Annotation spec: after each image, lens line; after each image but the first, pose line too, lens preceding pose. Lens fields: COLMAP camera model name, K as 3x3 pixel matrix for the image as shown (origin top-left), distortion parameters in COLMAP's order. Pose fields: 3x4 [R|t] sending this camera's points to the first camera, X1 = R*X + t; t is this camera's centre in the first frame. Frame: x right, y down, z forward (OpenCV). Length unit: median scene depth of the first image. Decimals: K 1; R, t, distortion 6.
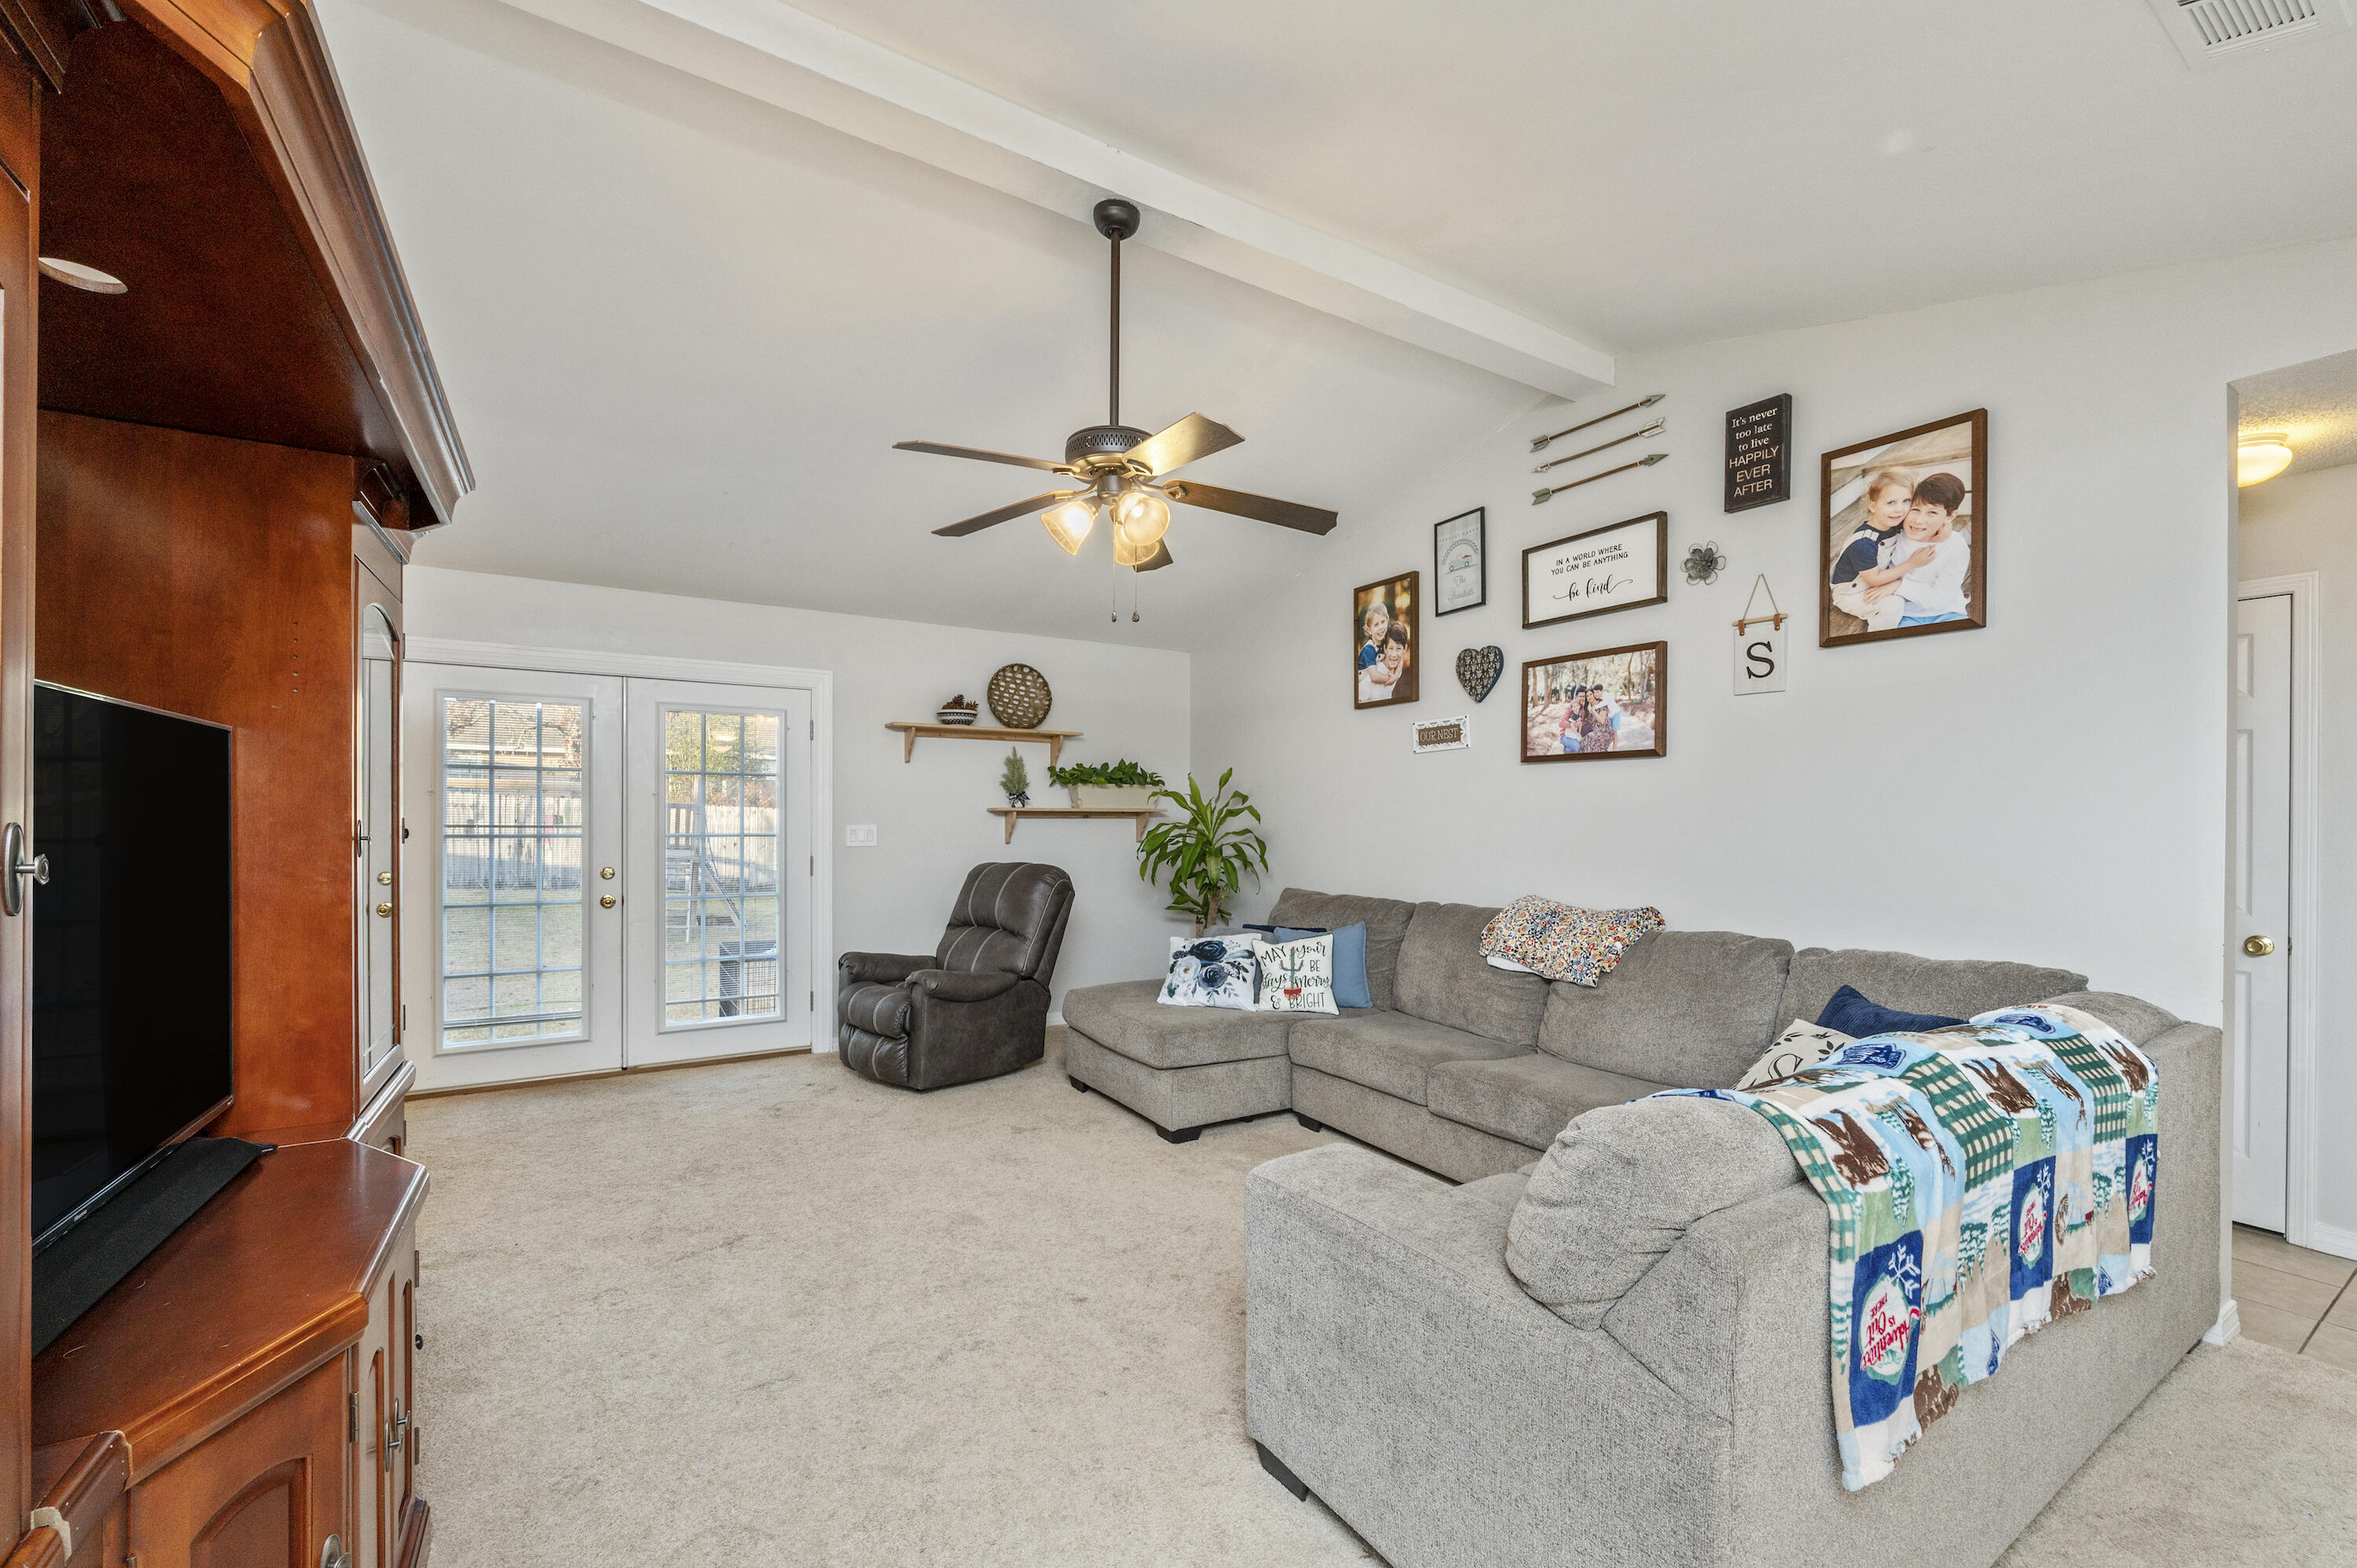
lens RADIAL K [[957.2, 0, 1176.4], [0, 957.2, 820.8], [0, 0, 1]] dist [-0.003721, -0.000067]
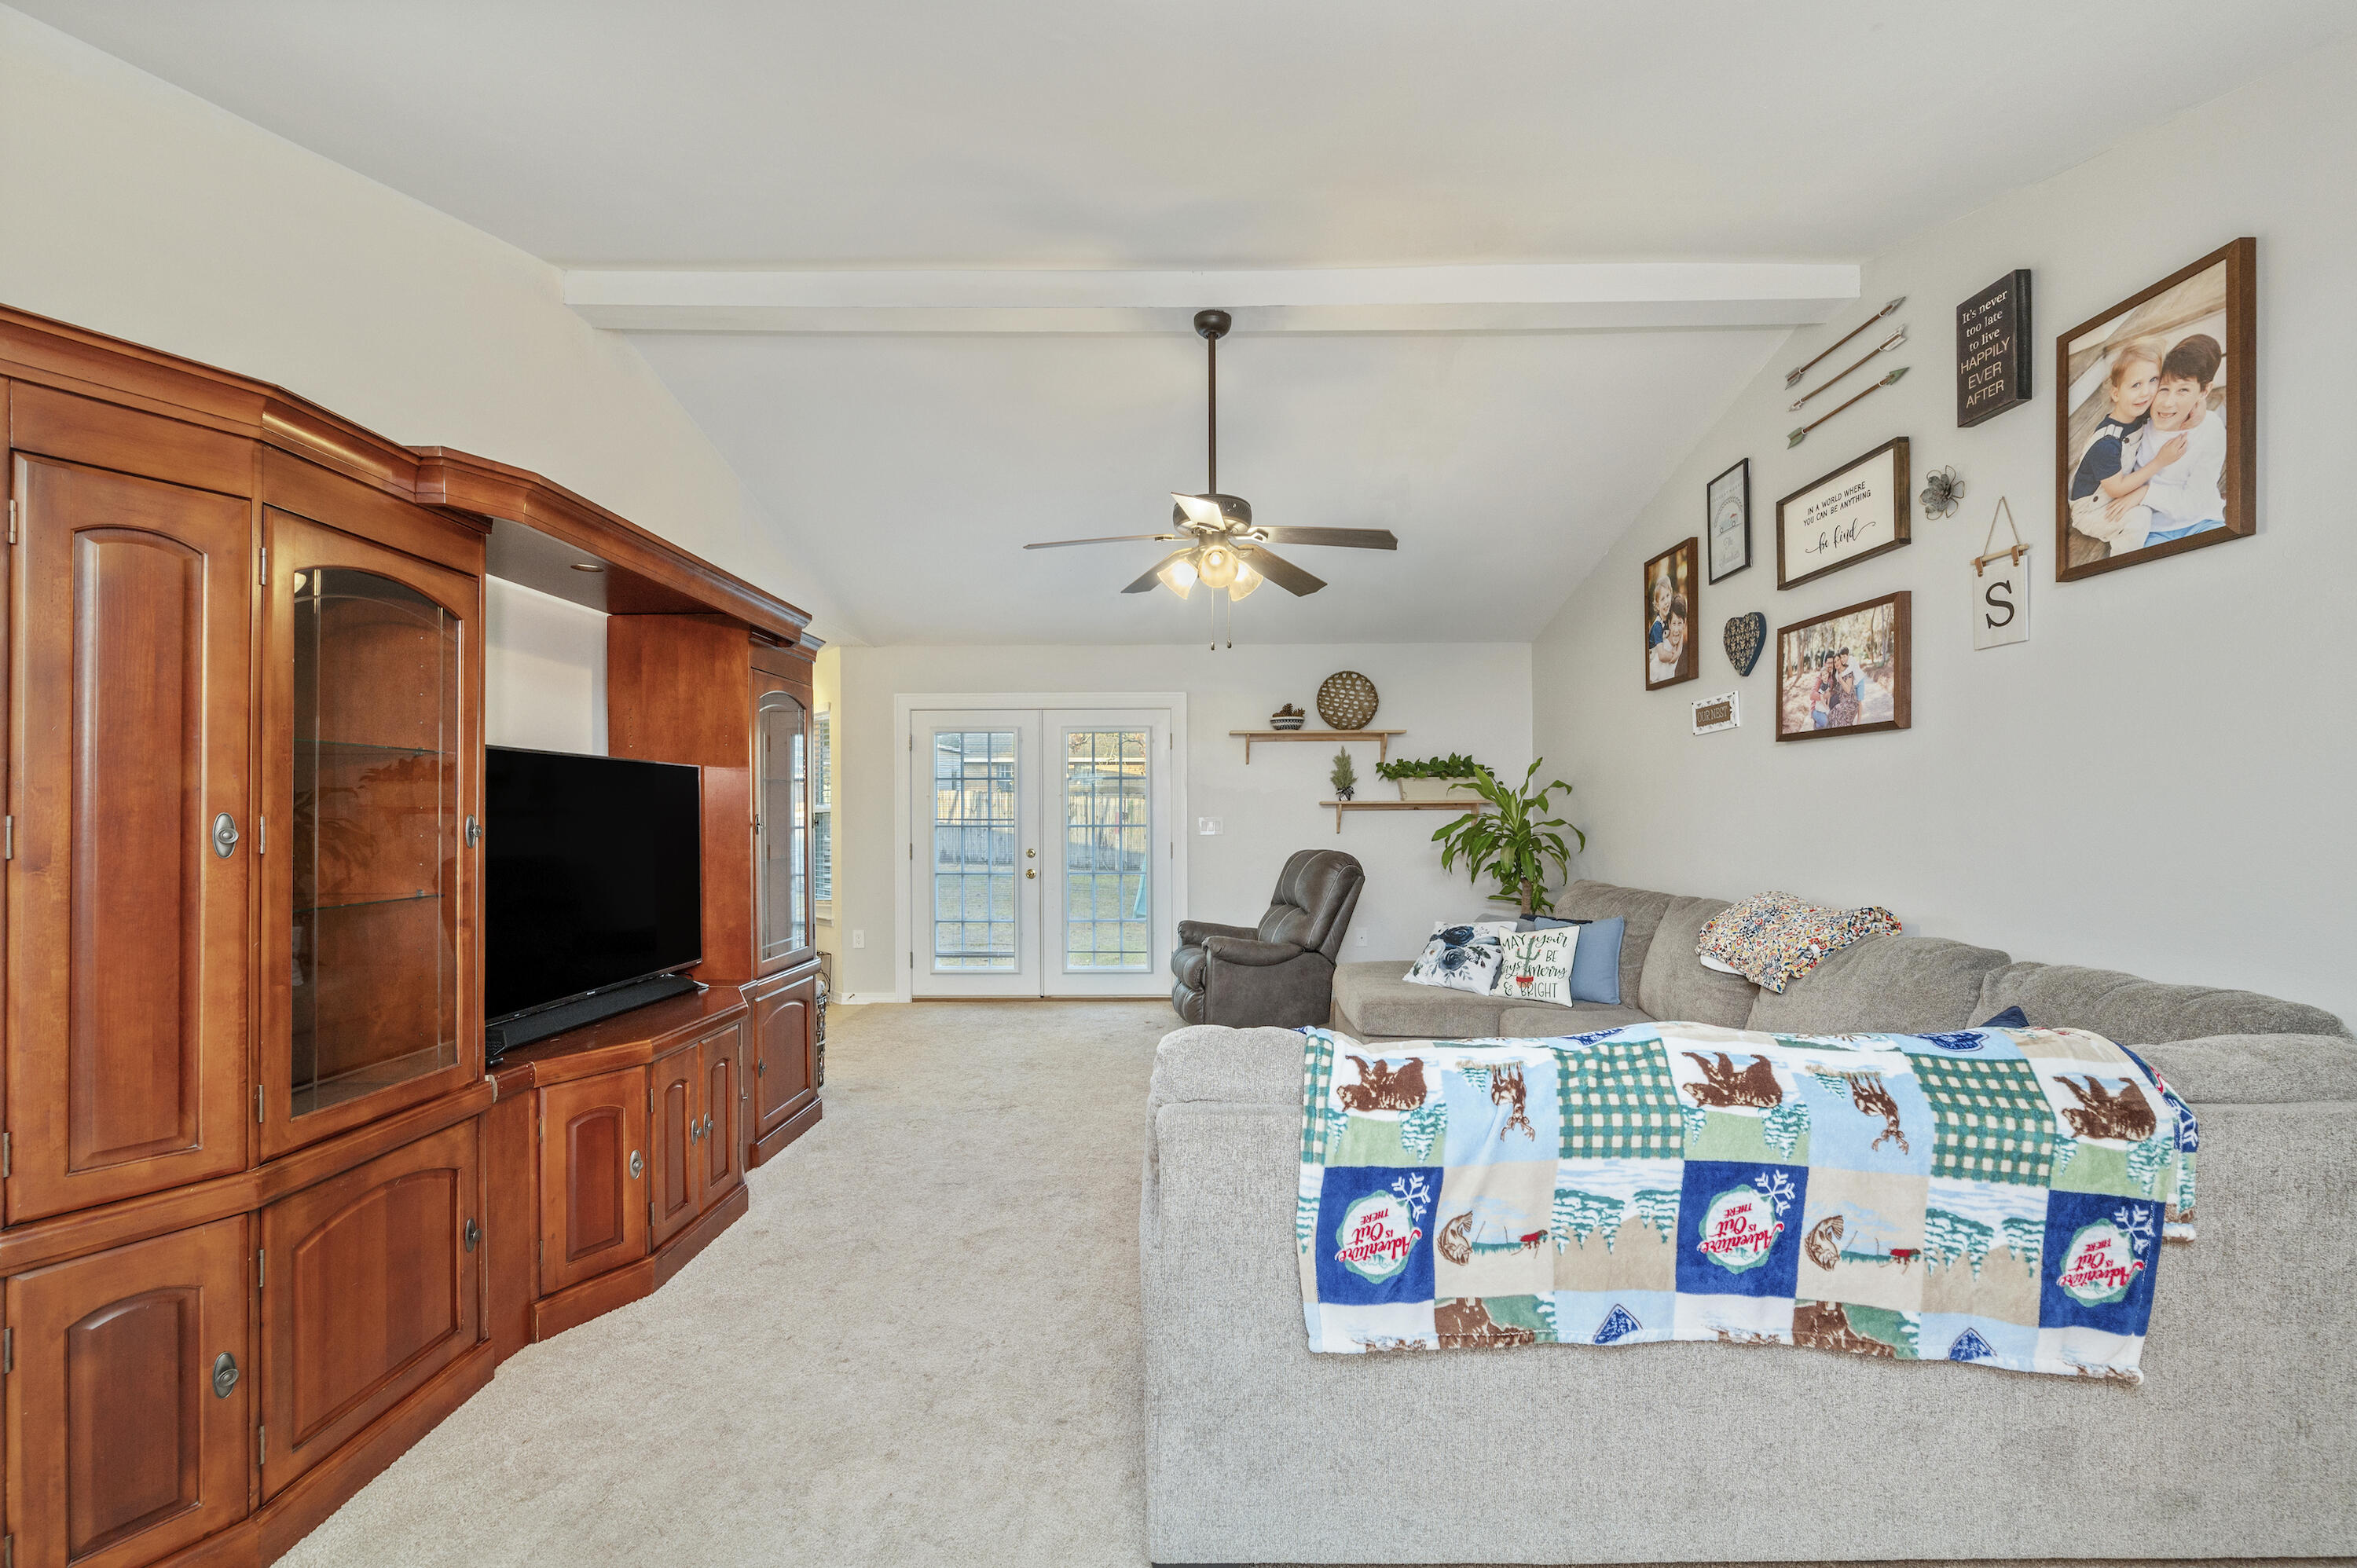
lens RADIAL K [[943.9, 0, 1181.5], [0, 943.9, 813.5], [0, 0, 1]] dist [-0.002398, 0.000059]
pose [[0.843809, -0.008032, -0.536583, 0.349018], [0.007074, 0.999968, -0.003845, 0.004801], [0.536597, -0.000551, 0.843839, -0.031503]]
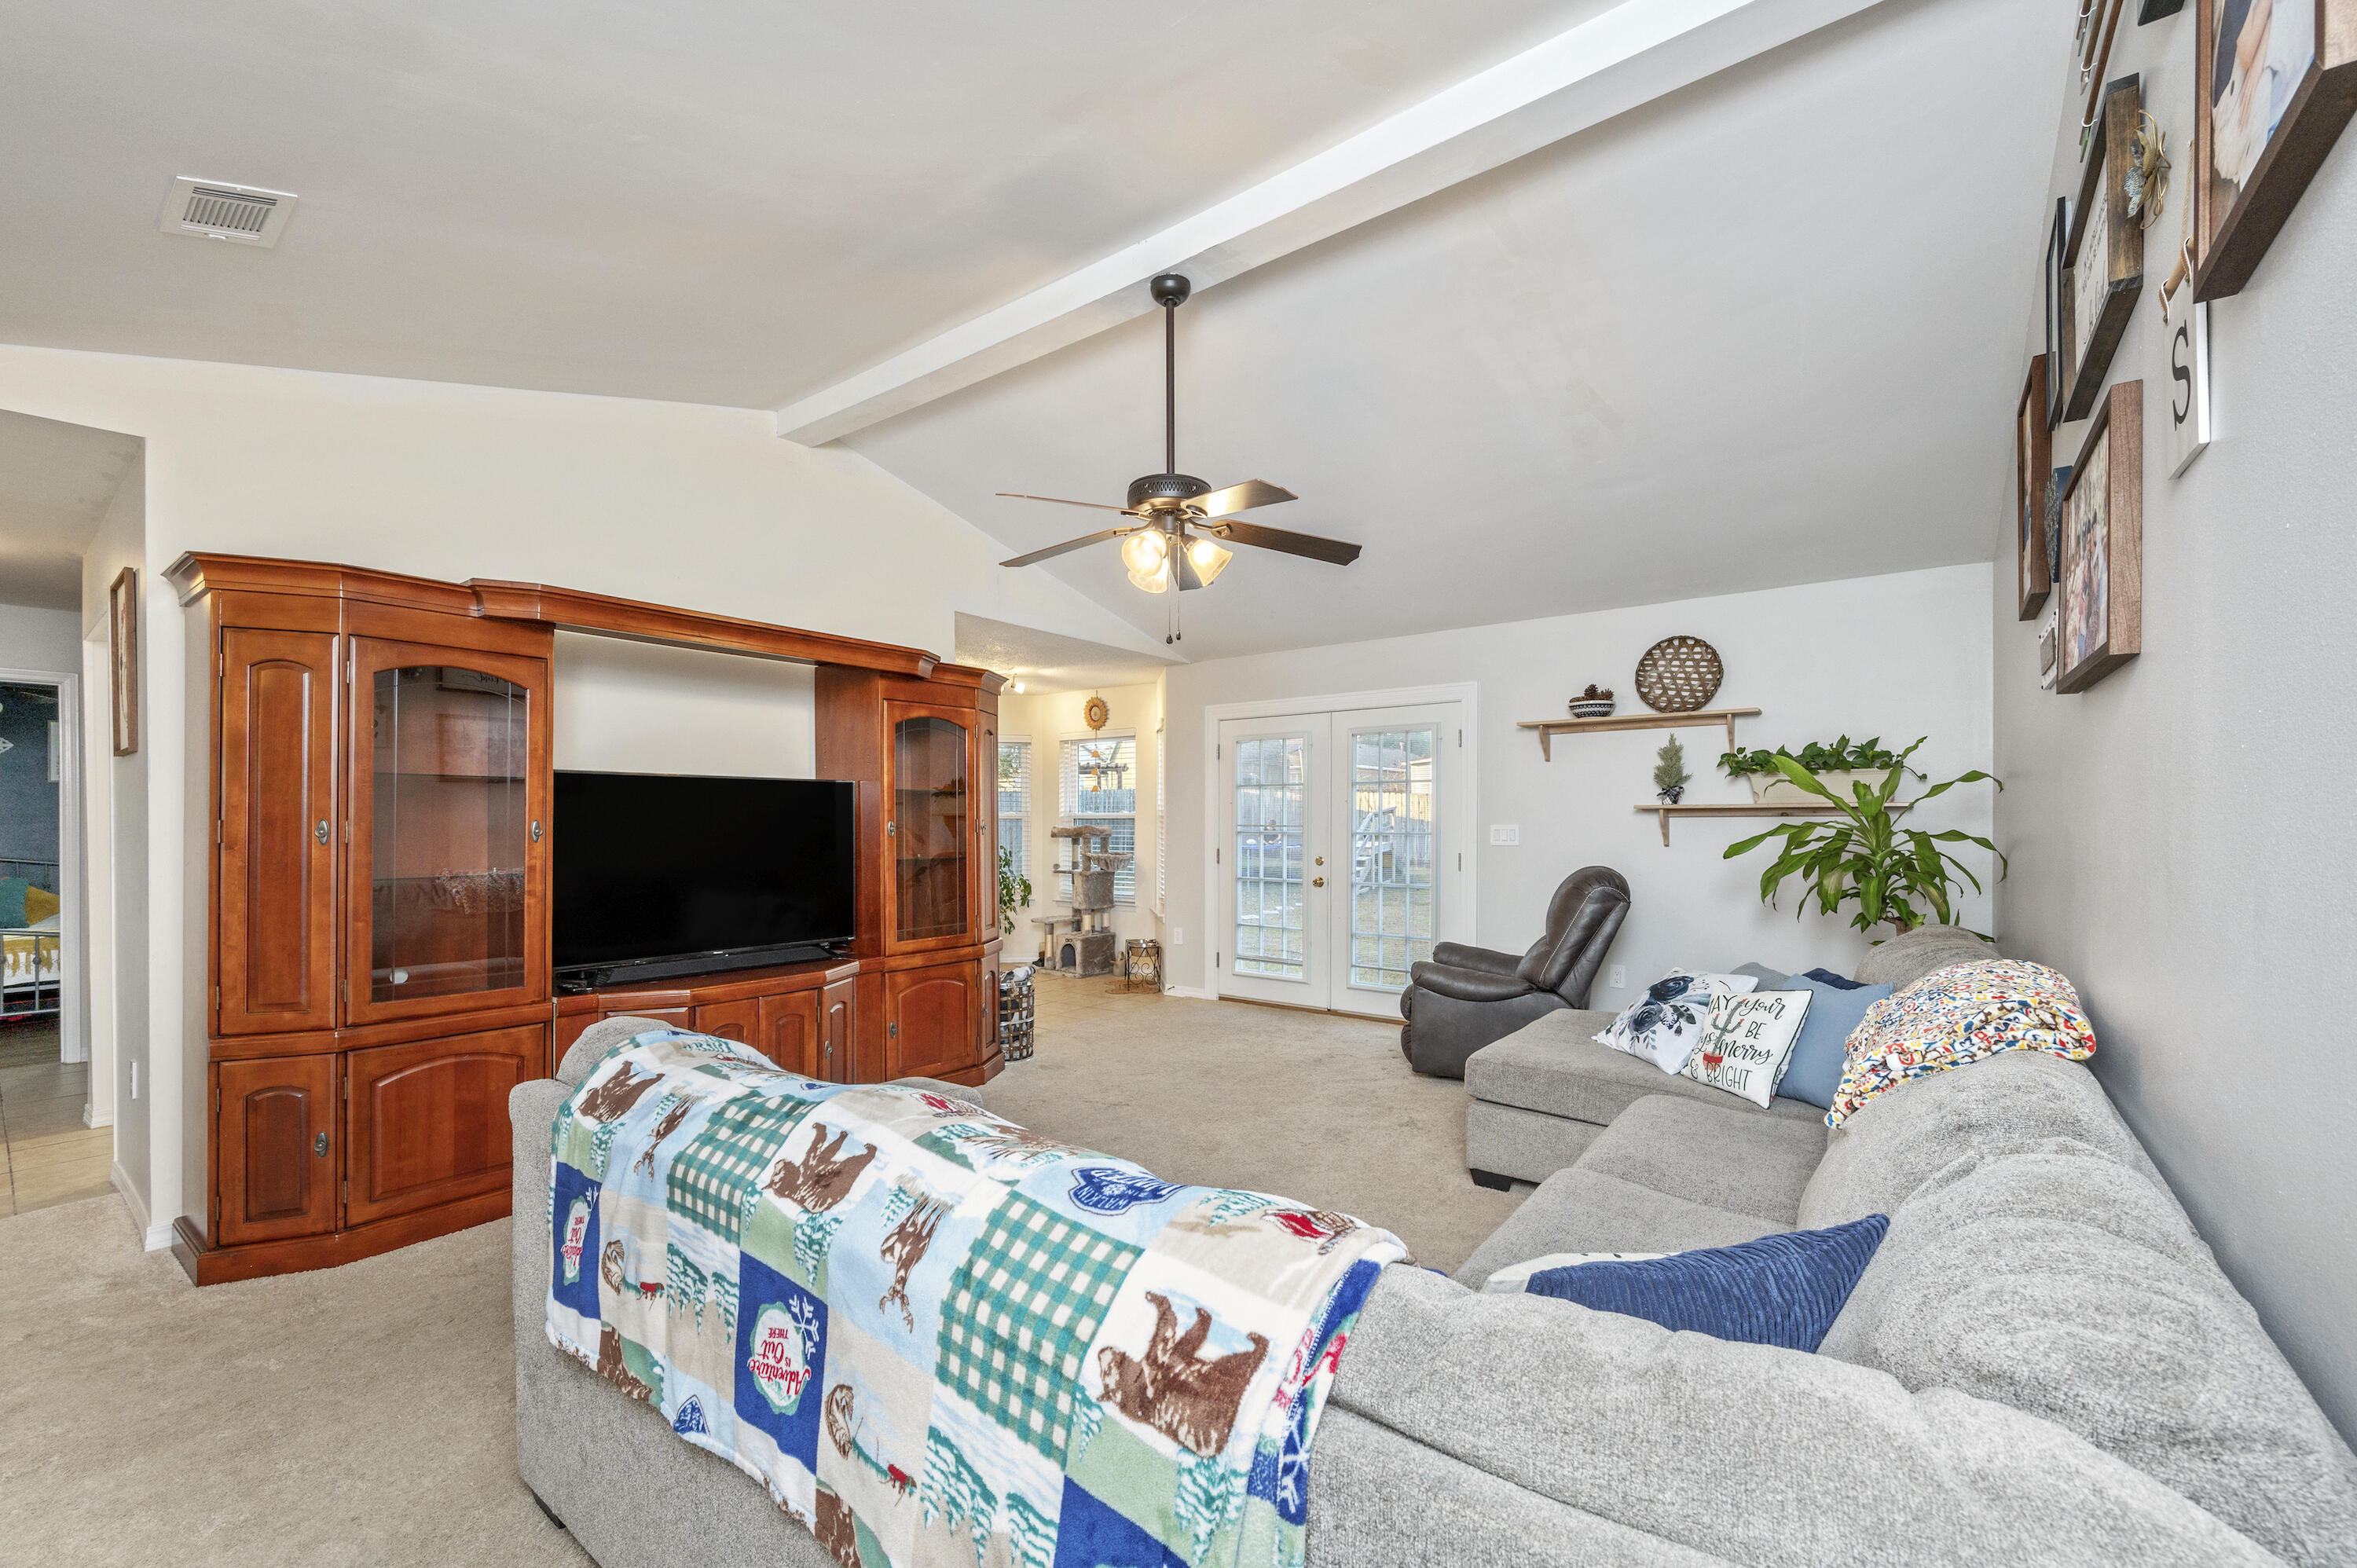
lens RADIAL K [[945.9, 0, 1181.4], [0, 945.9, 822.6], [0, 0, 1]] dist [-0.001433, -0.000169]
pose [[0.355641, -0.004057, -0.934614, 0.629716], [0.001653, 0.999992, -0.003712, 0.006454], [0.934621, -0.000225, 0.355644, 0.385464]]
